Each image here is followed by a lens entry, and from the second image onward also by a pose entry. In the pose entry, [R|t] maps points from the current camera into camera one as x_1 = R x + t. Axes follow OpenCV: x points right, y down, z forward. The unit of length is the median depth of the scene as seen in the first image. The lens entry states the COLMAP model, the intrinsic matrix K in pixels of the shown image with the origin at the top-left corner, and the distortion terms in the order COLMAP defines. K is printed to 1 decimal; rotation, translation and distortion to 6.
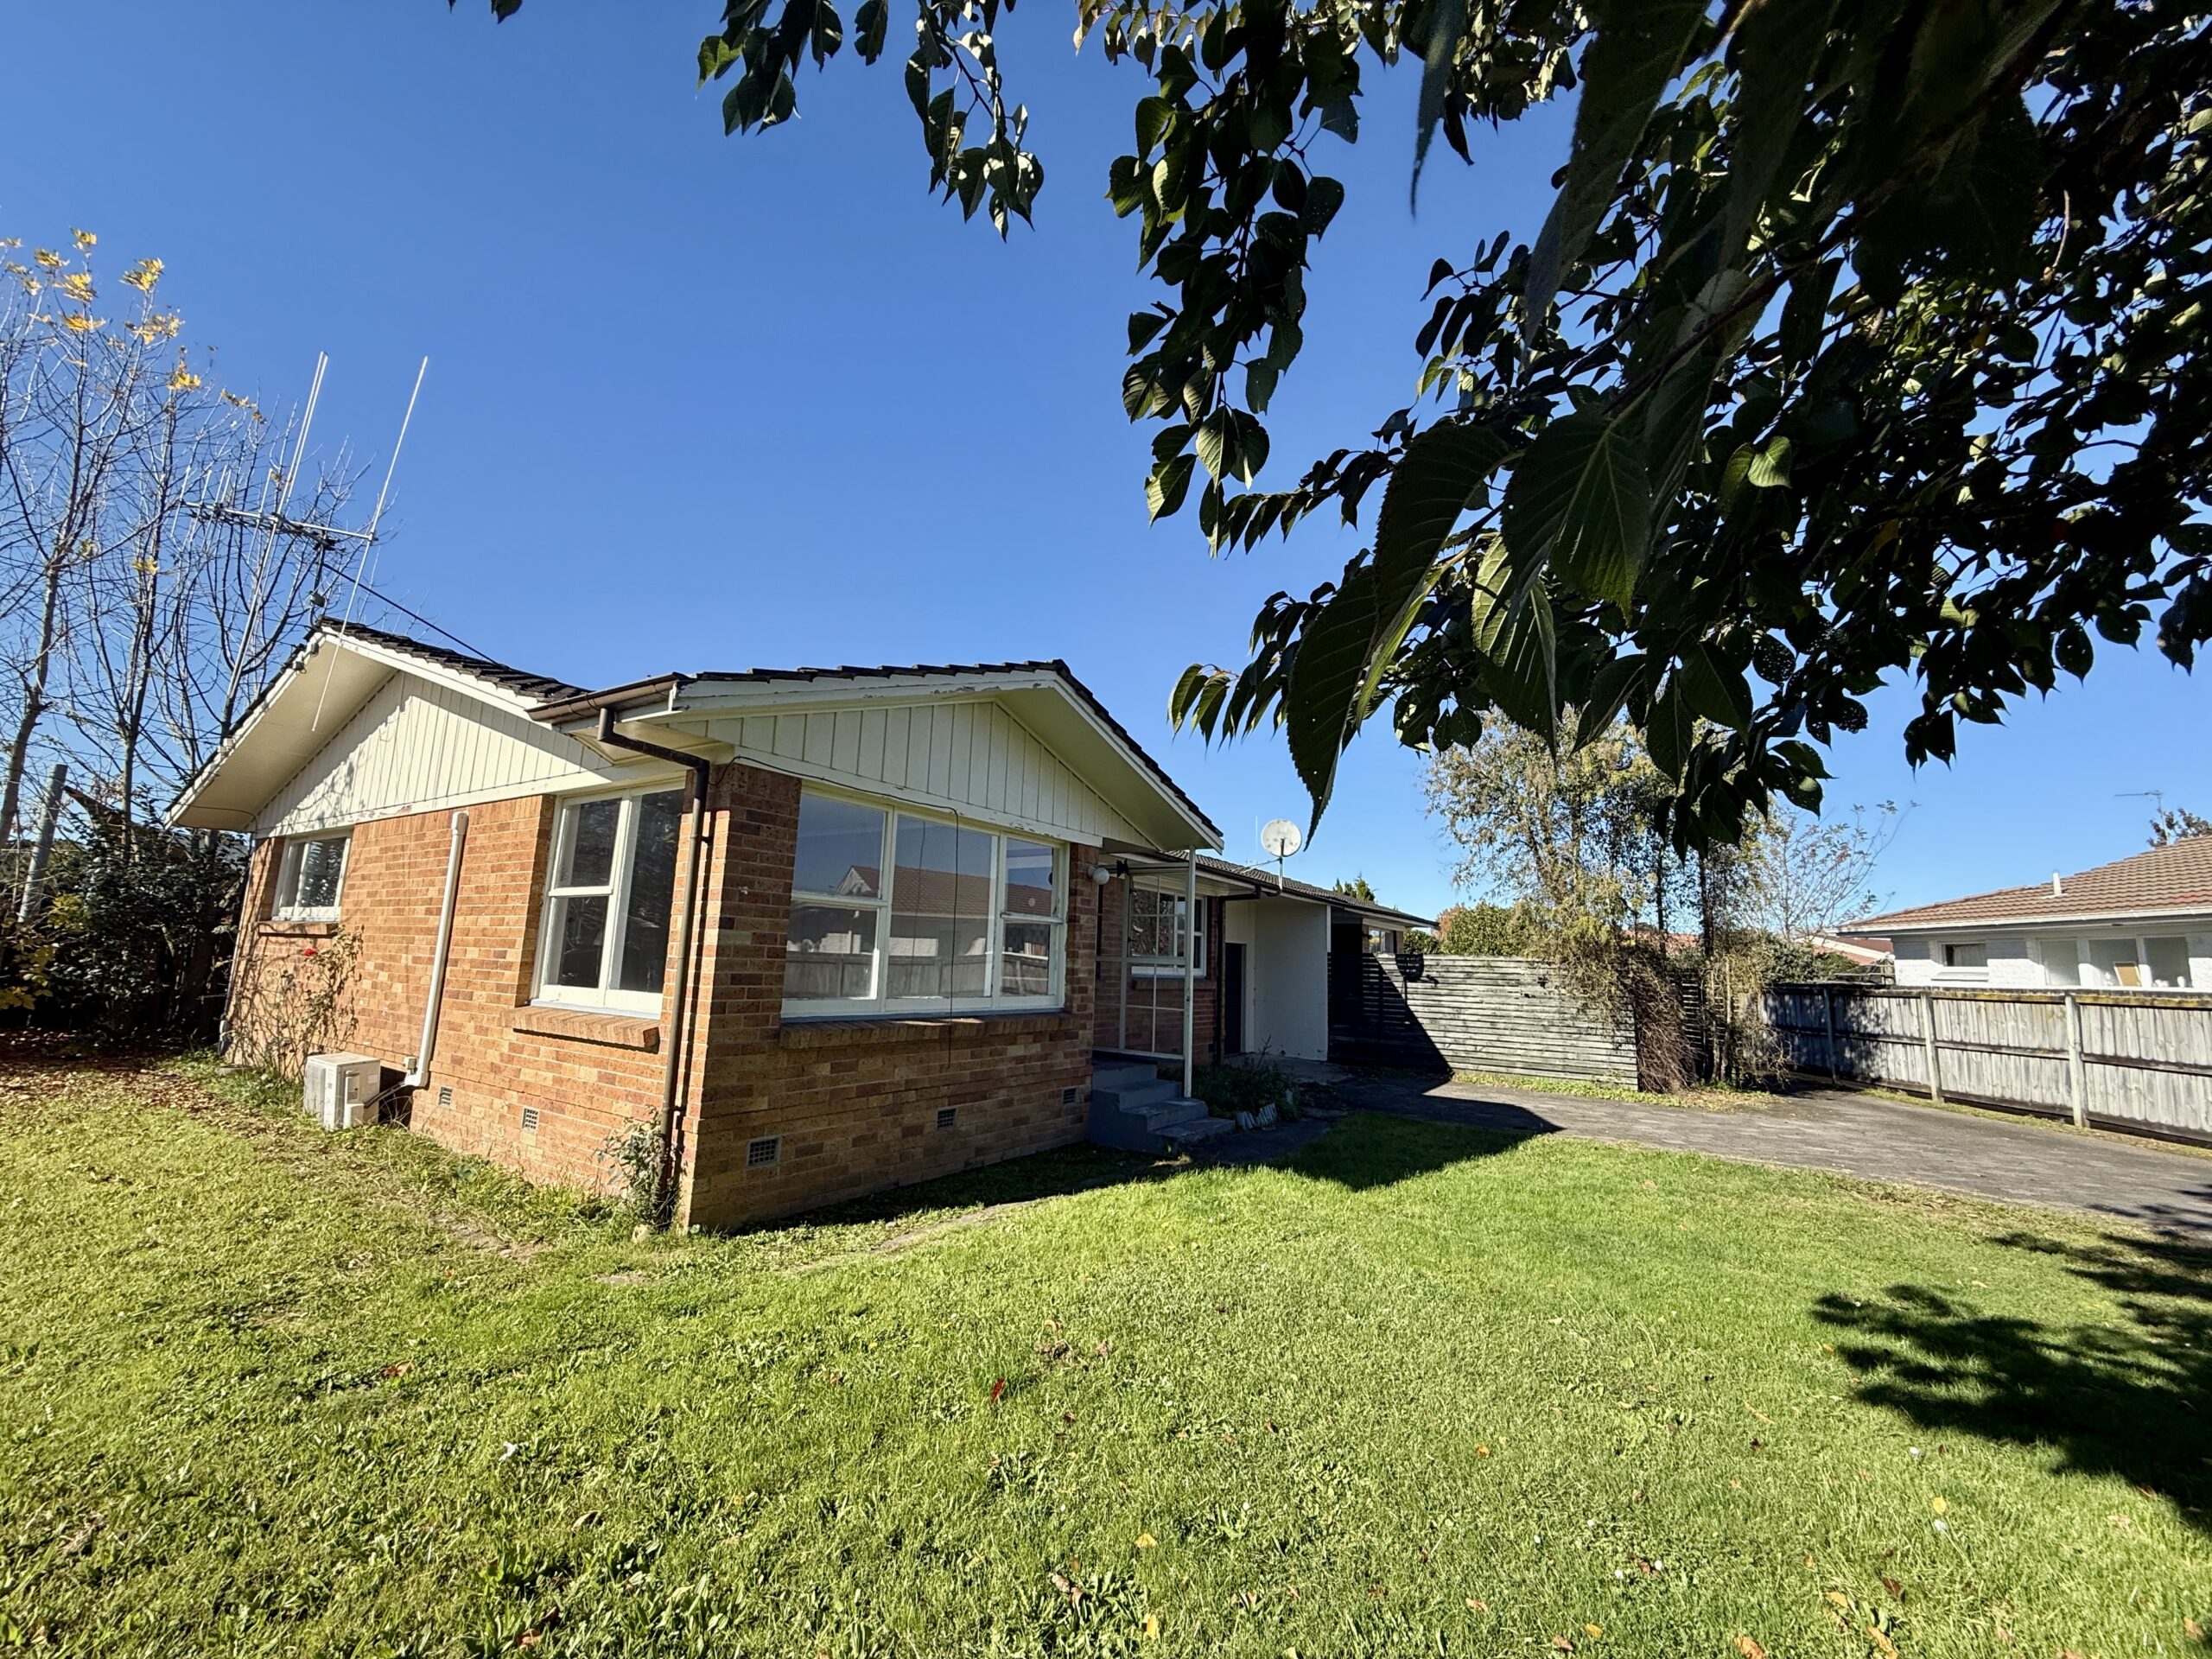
lens RADIAL K [[879.9, 0, 1100.0], [0, 879.9, 827.1], [0, 0, 1]] dist [0.002724, 0.000105]
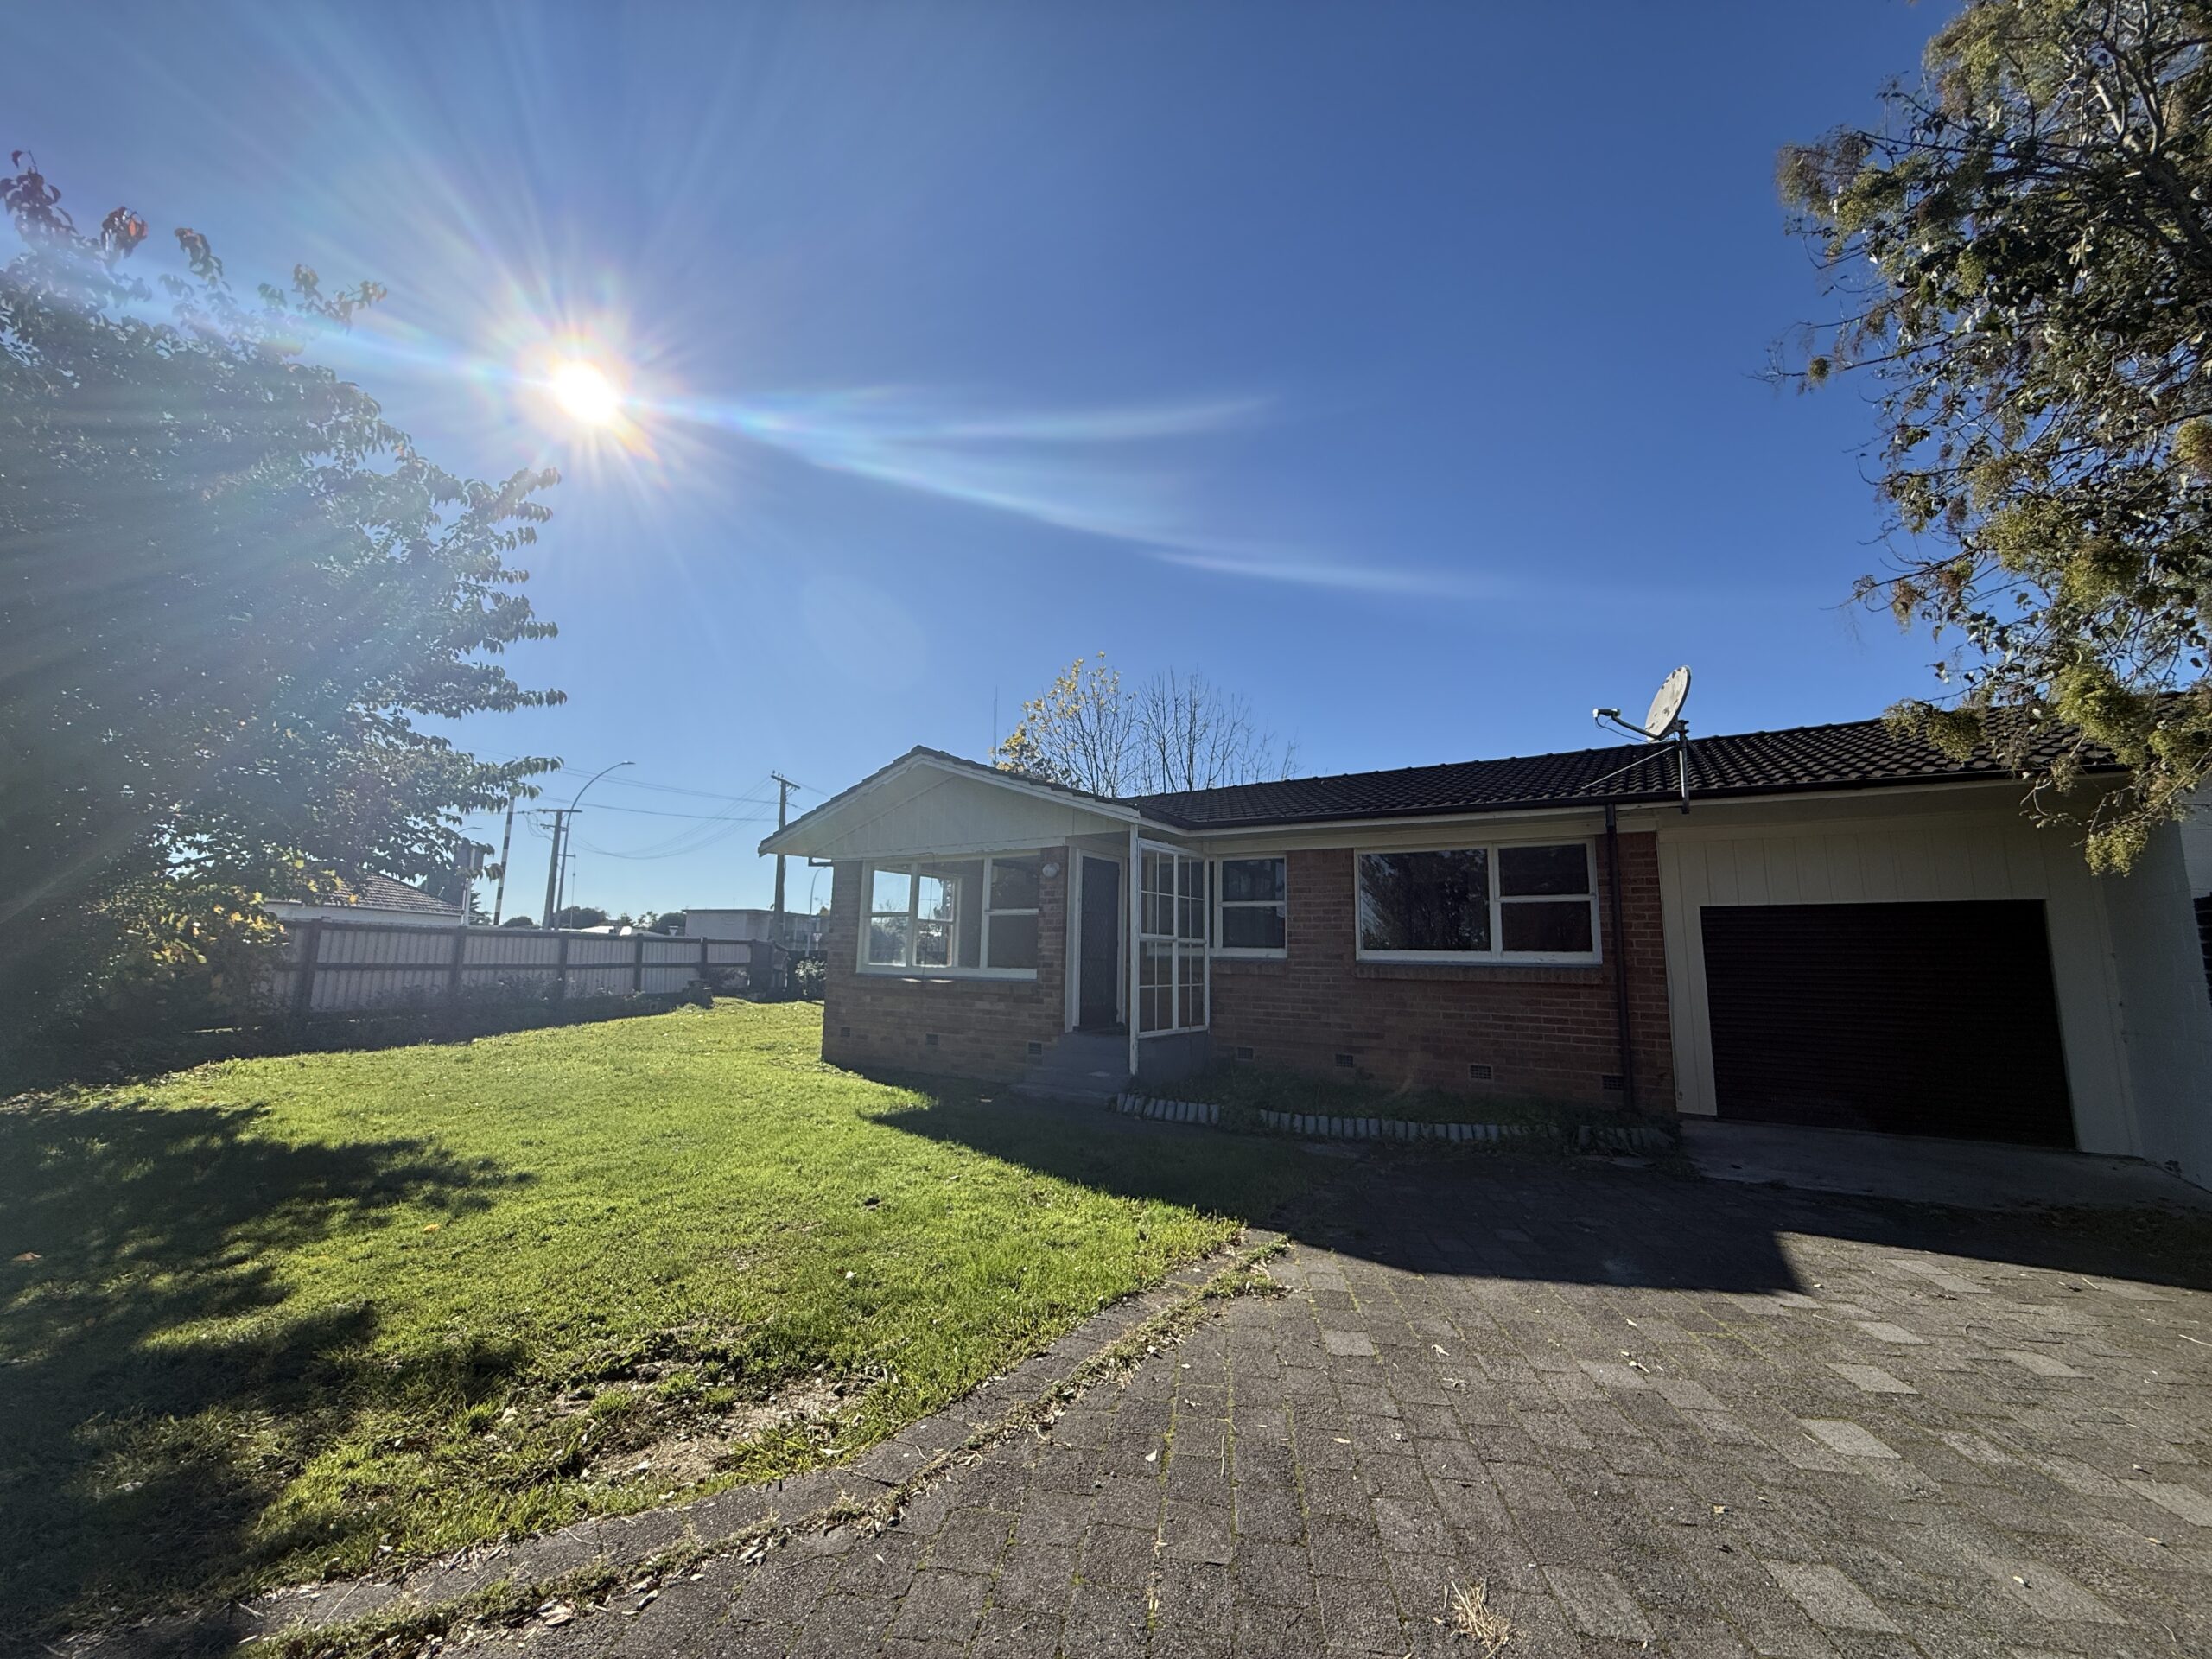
lens RADIAL K [[879.9, 0, 1100.0], [0, 879.9, 827.1], [0, 0, 1]] dist [0.002724, 0.000105]
pose [[0.024937, -0.172521, -0.984690, 1.490752], [0.143425, 0.975424, -0.167265, 0.257825], [0.989347, -0.137058, 0.049068, 1.255046]]
